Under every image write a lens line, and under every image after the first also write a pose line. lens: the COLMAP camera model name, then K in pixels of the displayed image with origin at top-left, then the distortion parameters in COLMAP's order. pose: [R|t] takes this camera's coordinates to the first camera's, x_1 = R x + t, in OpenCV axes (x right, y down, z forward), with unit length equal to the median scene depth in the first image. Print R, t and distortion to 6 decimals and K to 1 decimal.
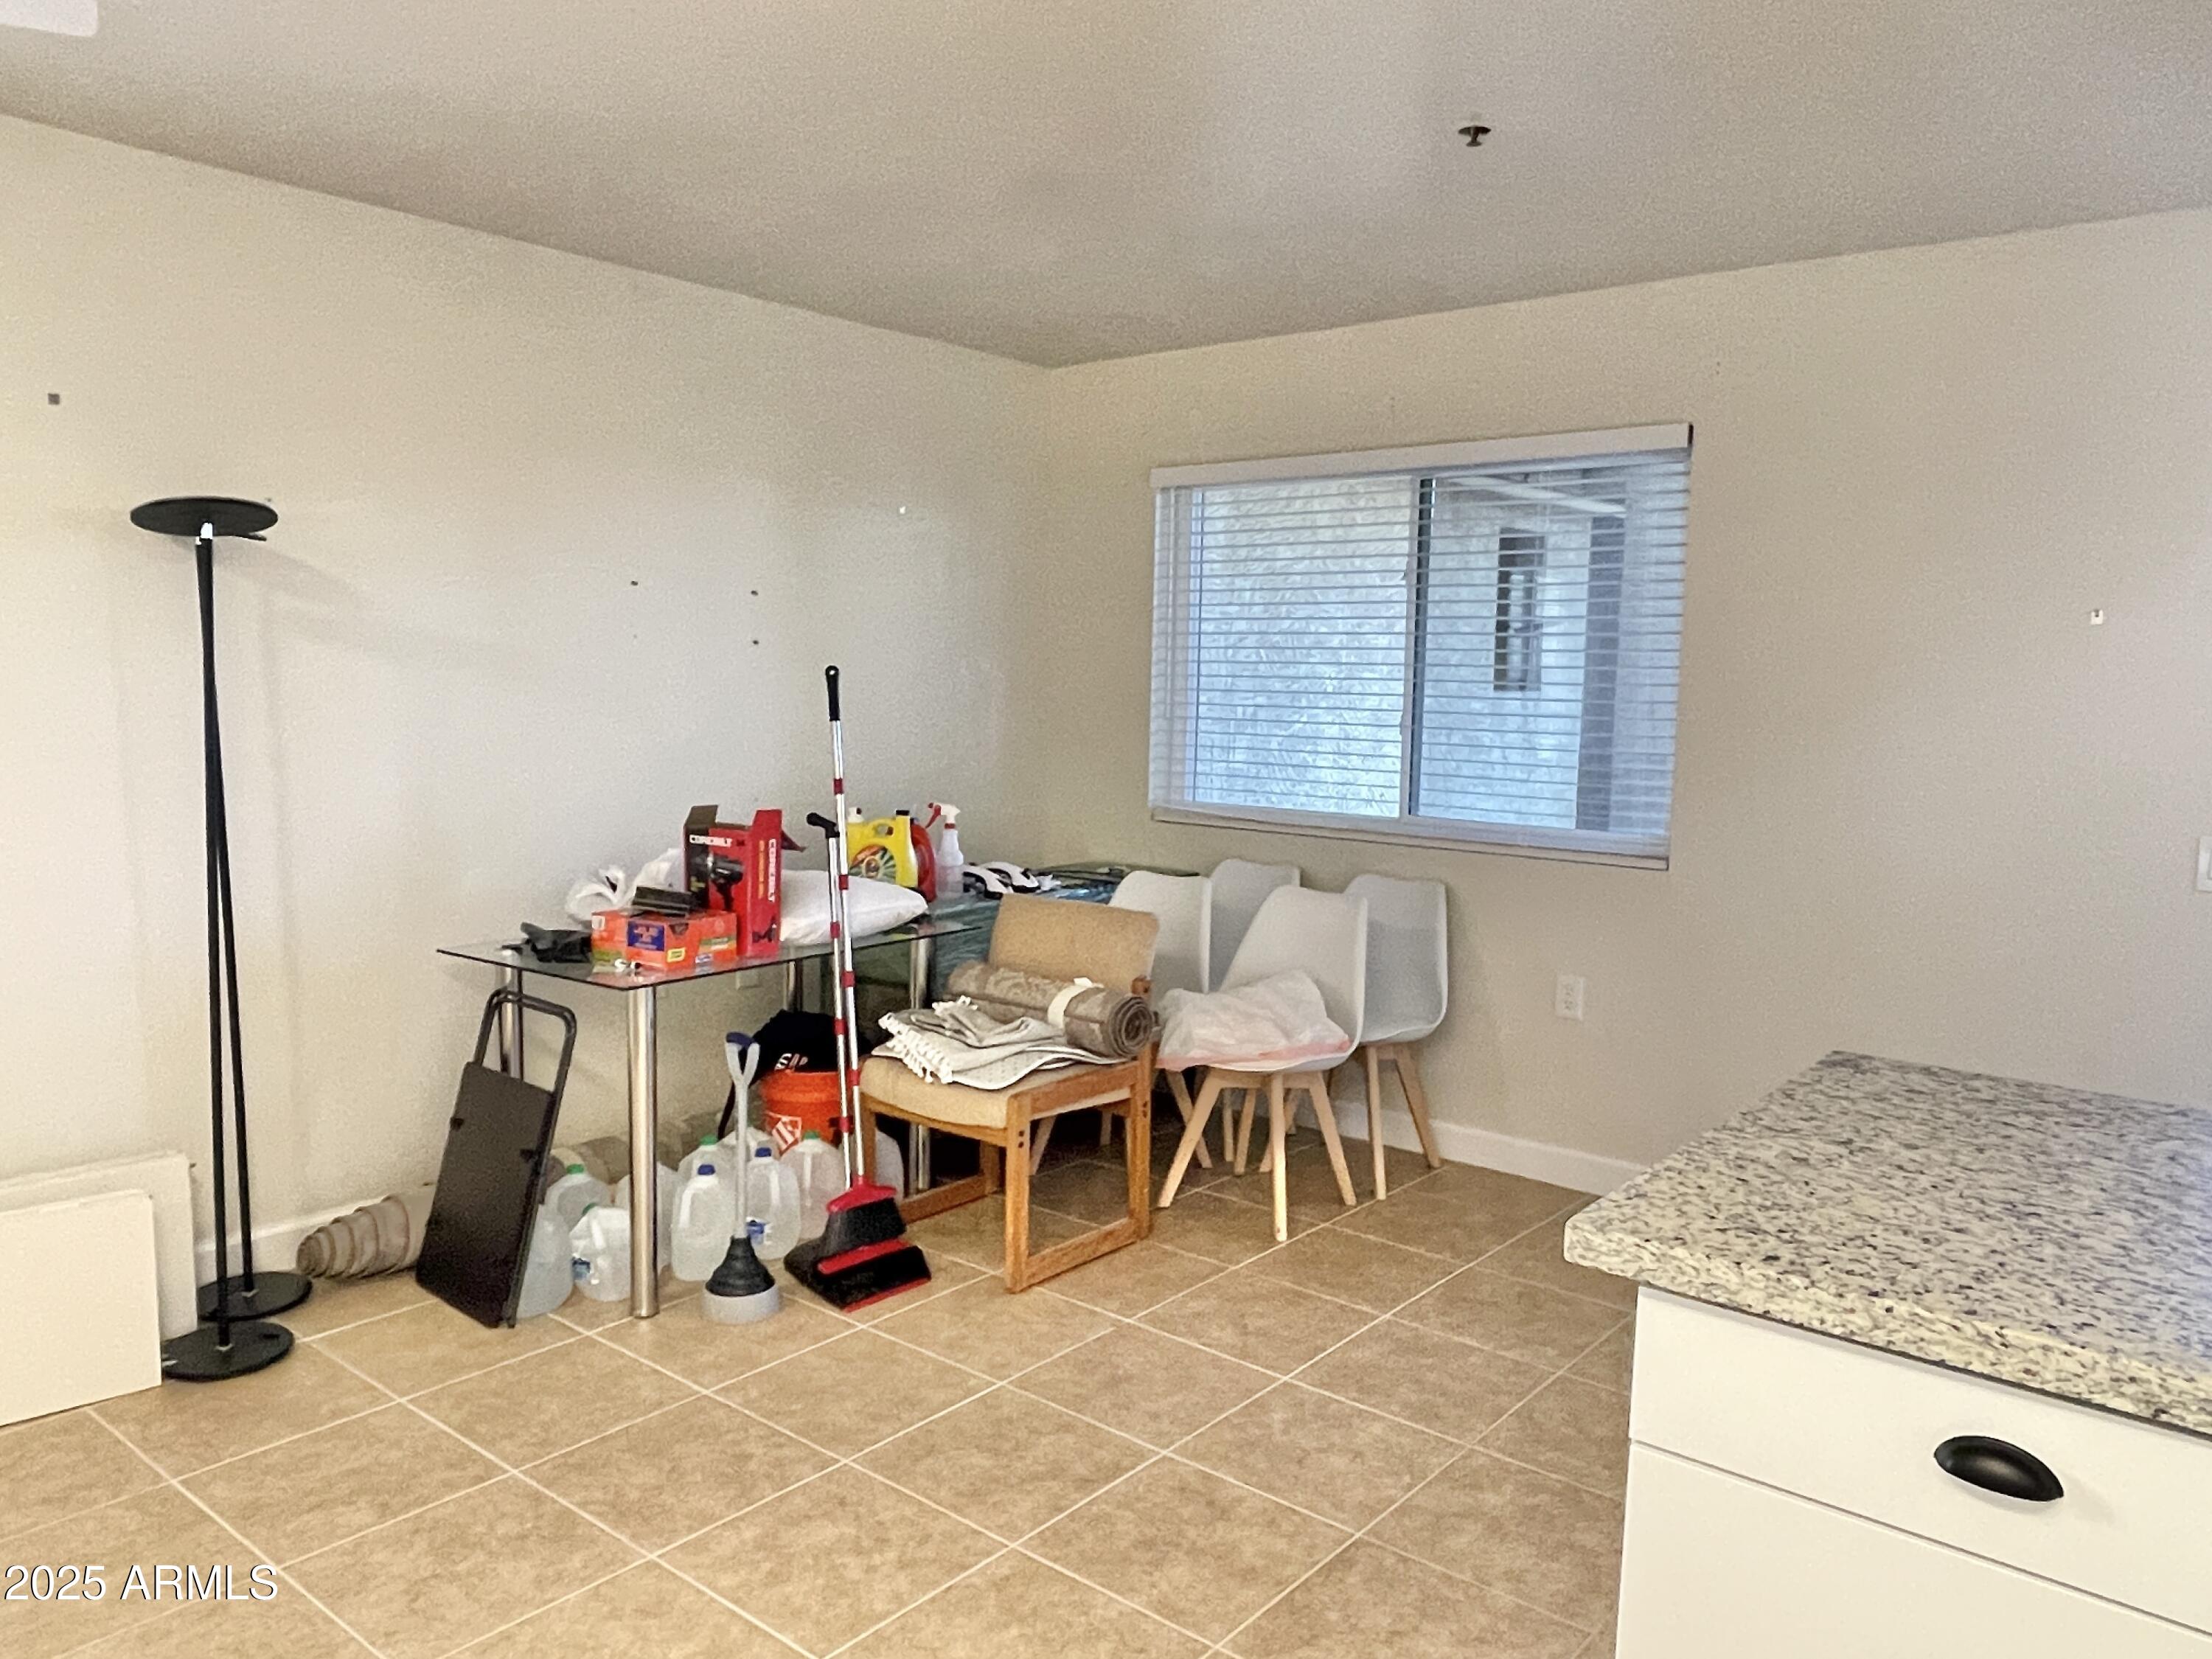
lens RADIAL K [[1583.1, 0, 1104.0], [0, 1583.1, 819.5], [0, 0, 1]] dist [-0.001899, -0.001347]
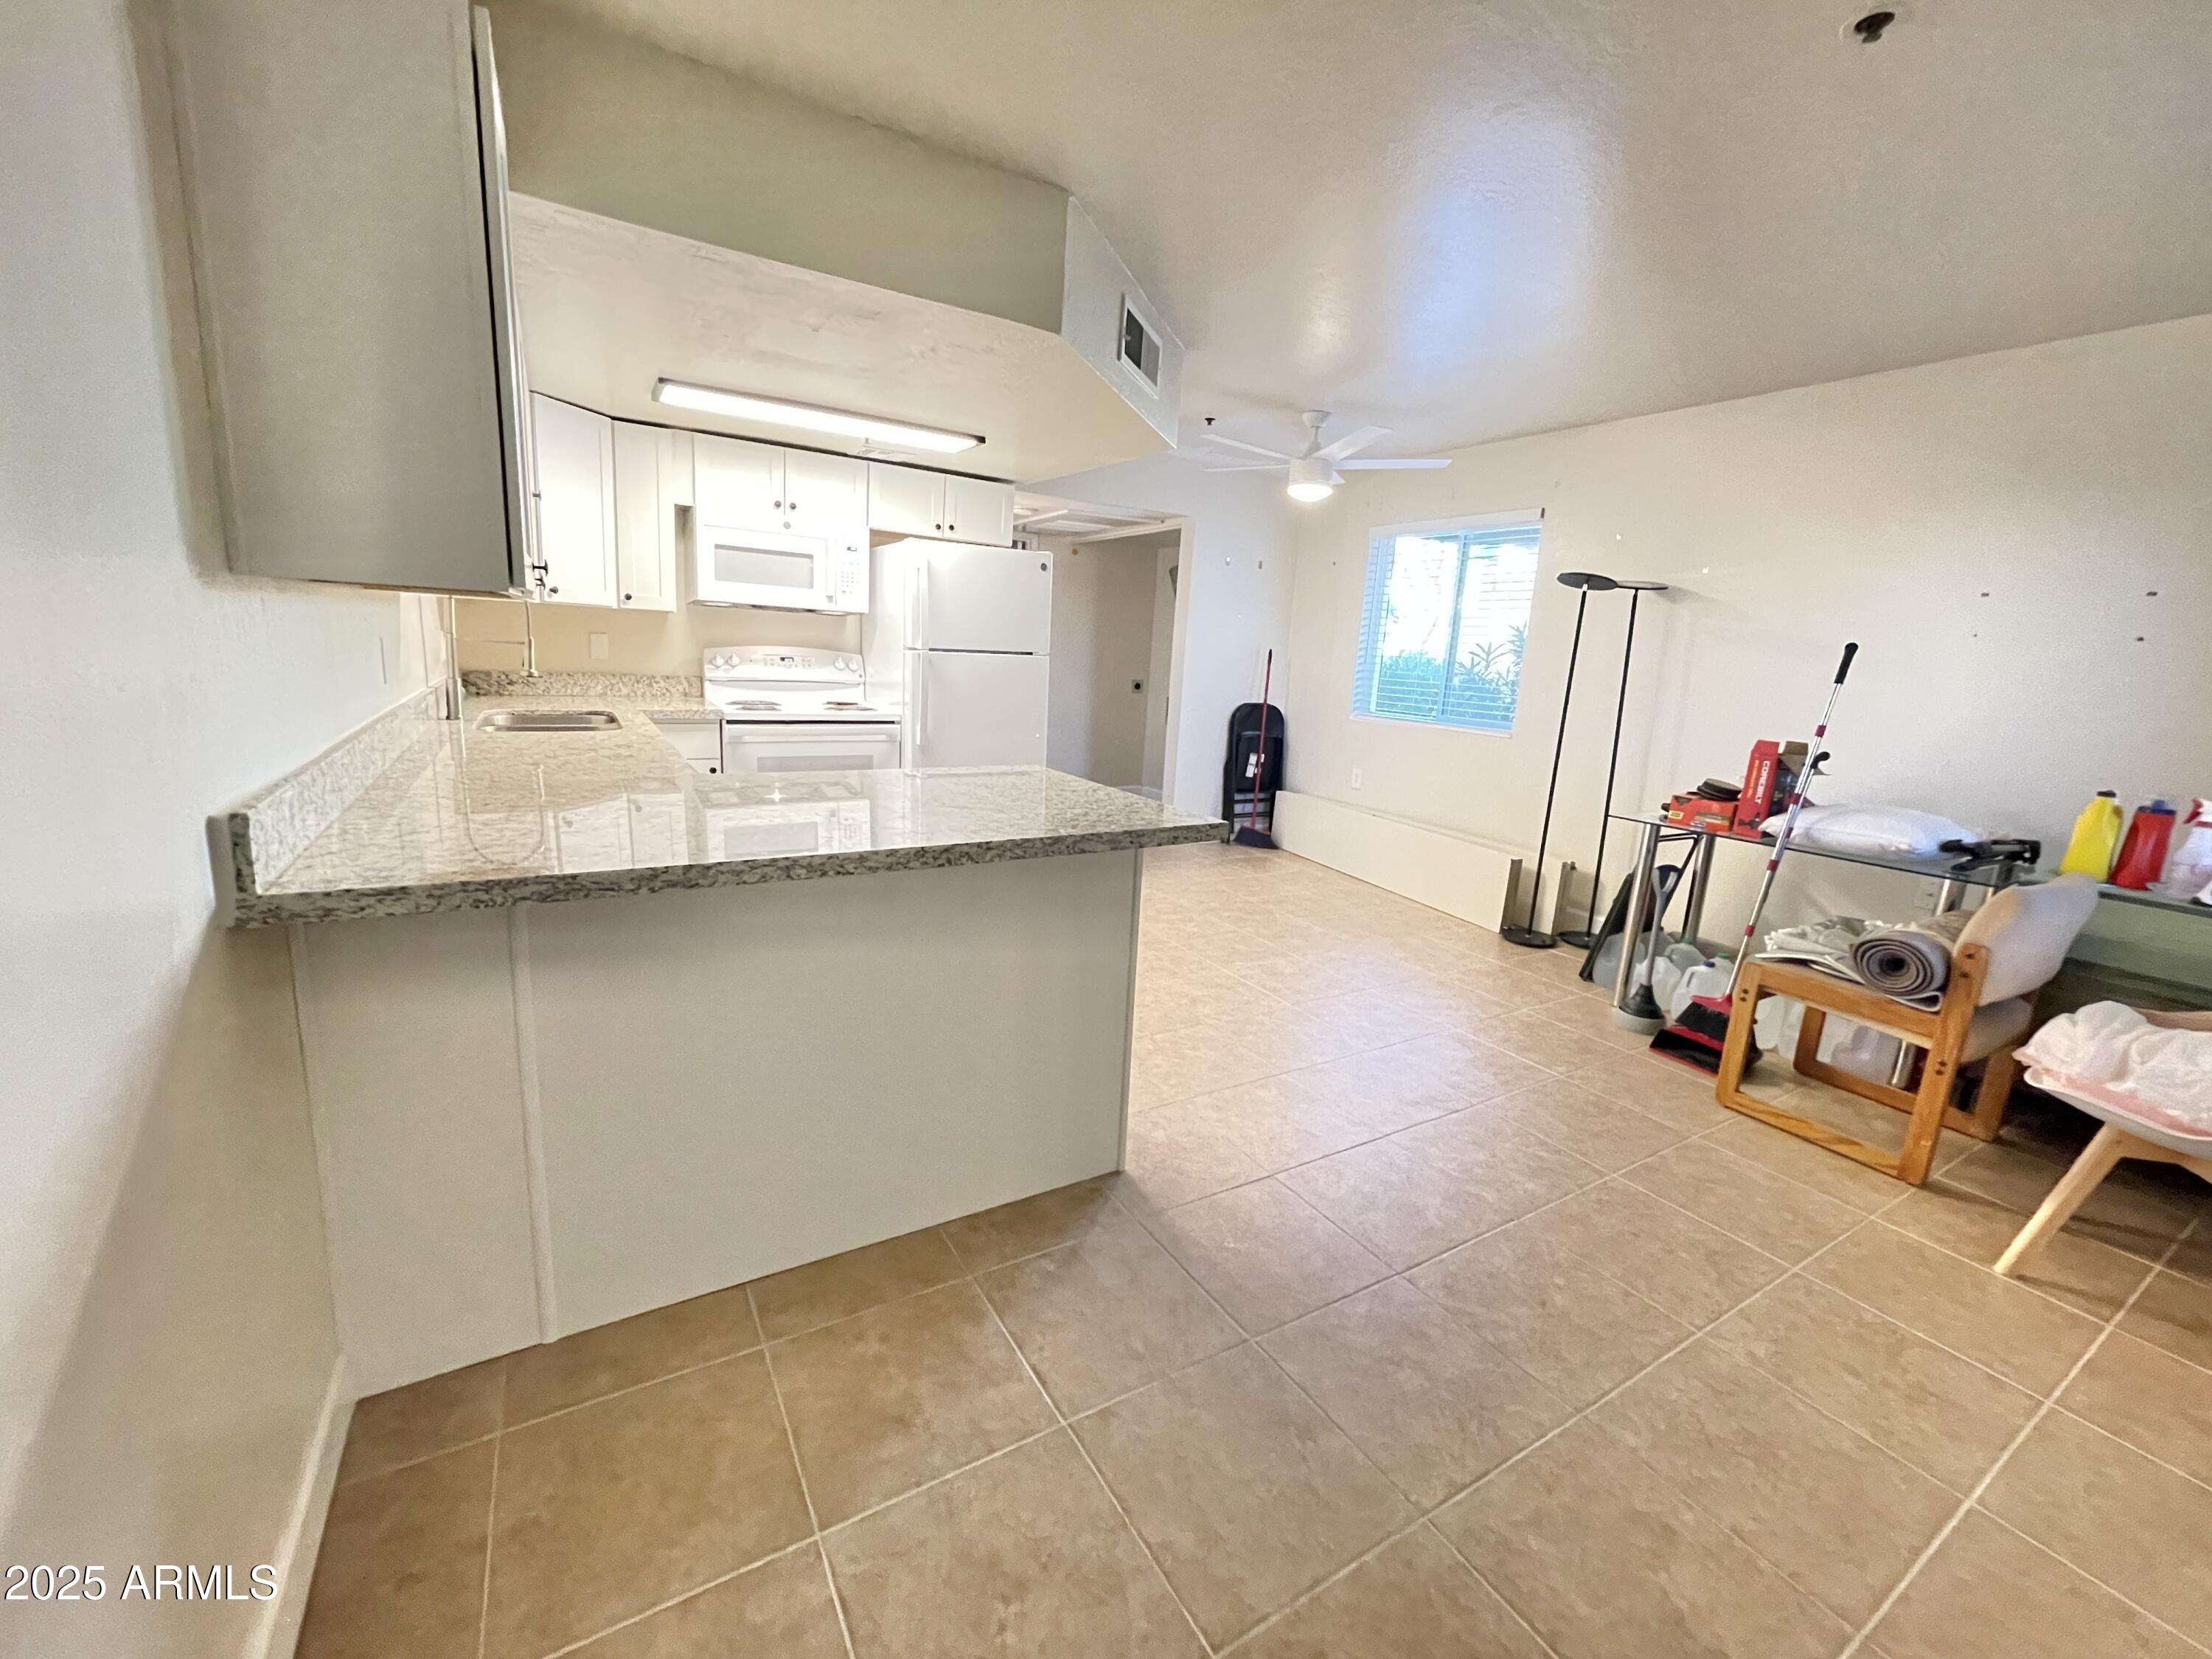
lens RADIAL K [[898.6, 0, 1104.0], [0, 898.6, 826.0], [0, 0, 1]] dist [-0.004175, 0.000561]
pose [[-0.338710, 0.144261, -0.929766, 0.836455], [-0.148843, 0.967518, 0.204341, -0.008418], [0.929043, 0.207601, -0.306236, 0.732333]]
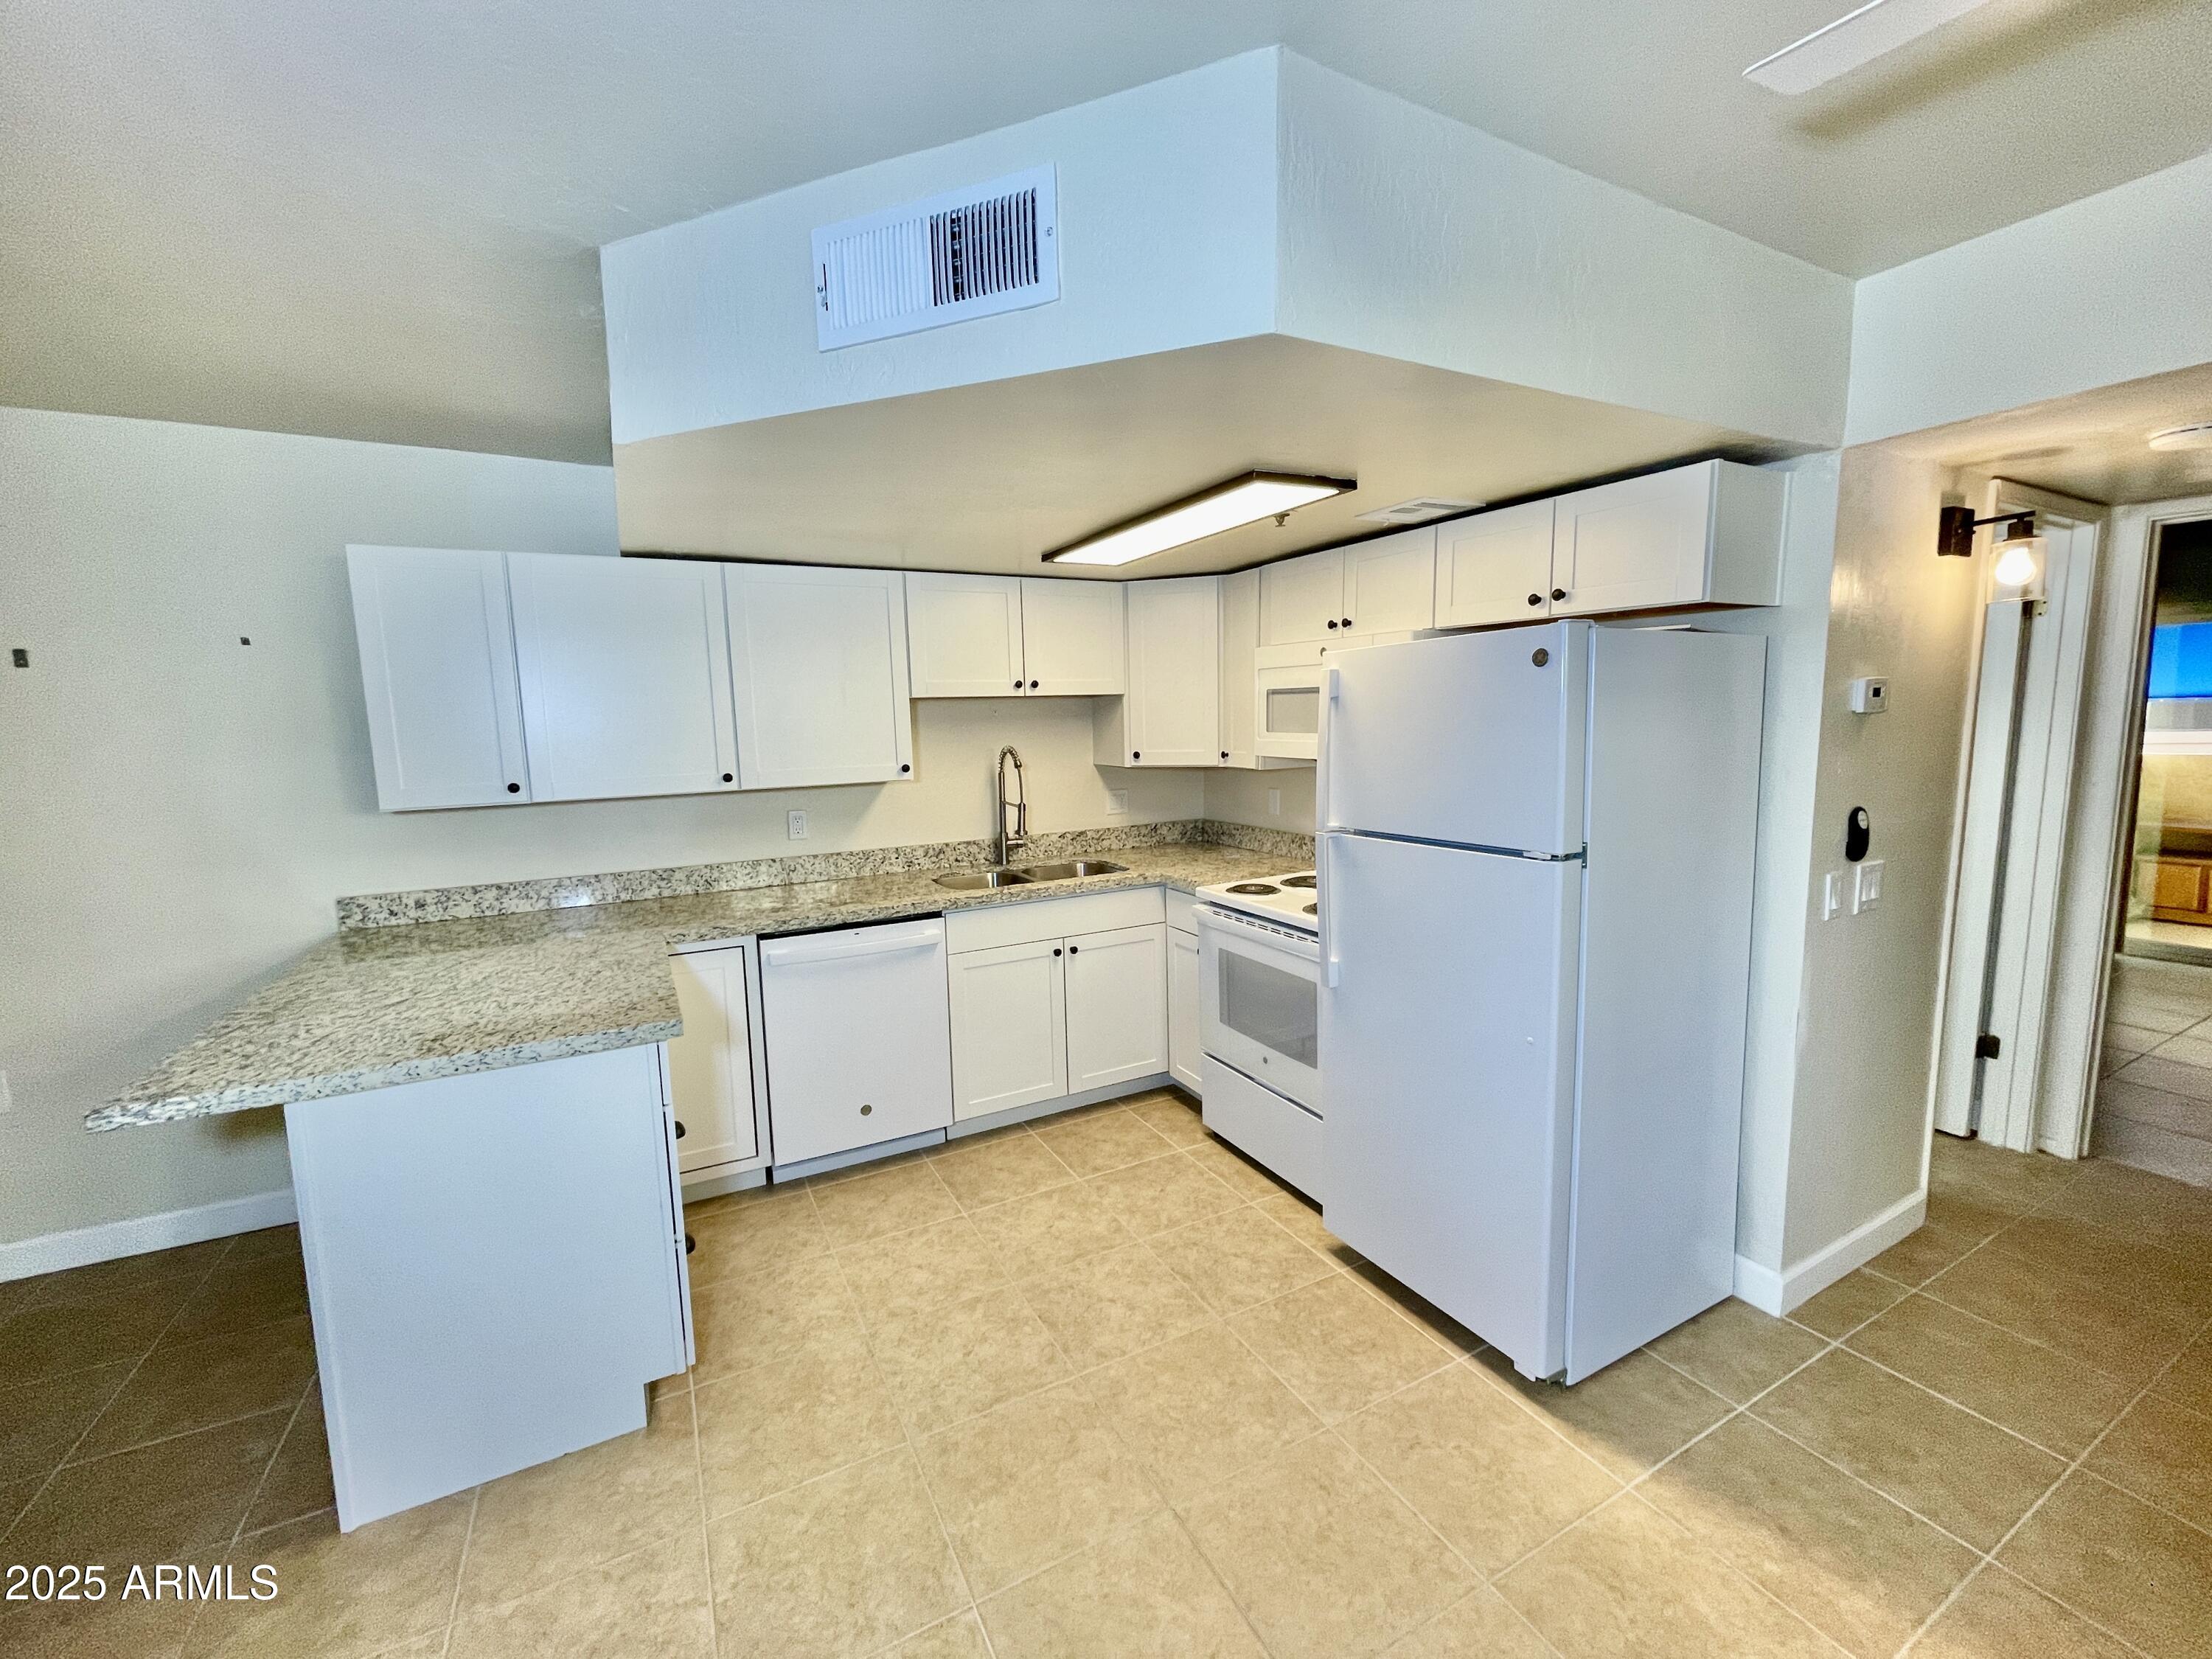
lens RADIAL K [[898.6, 0, 1100.4], [0, 898.6, 823.8], [0, 0, 1]] dist [-0.004175, 0.000561]
pose [[-0.919224, -0.047732, 0.390831, -0.314355], [0.039104, 0.976649, 0.211251, -0.116231], [-0.391788, 0.209470, -0.895893, 0.799705]]
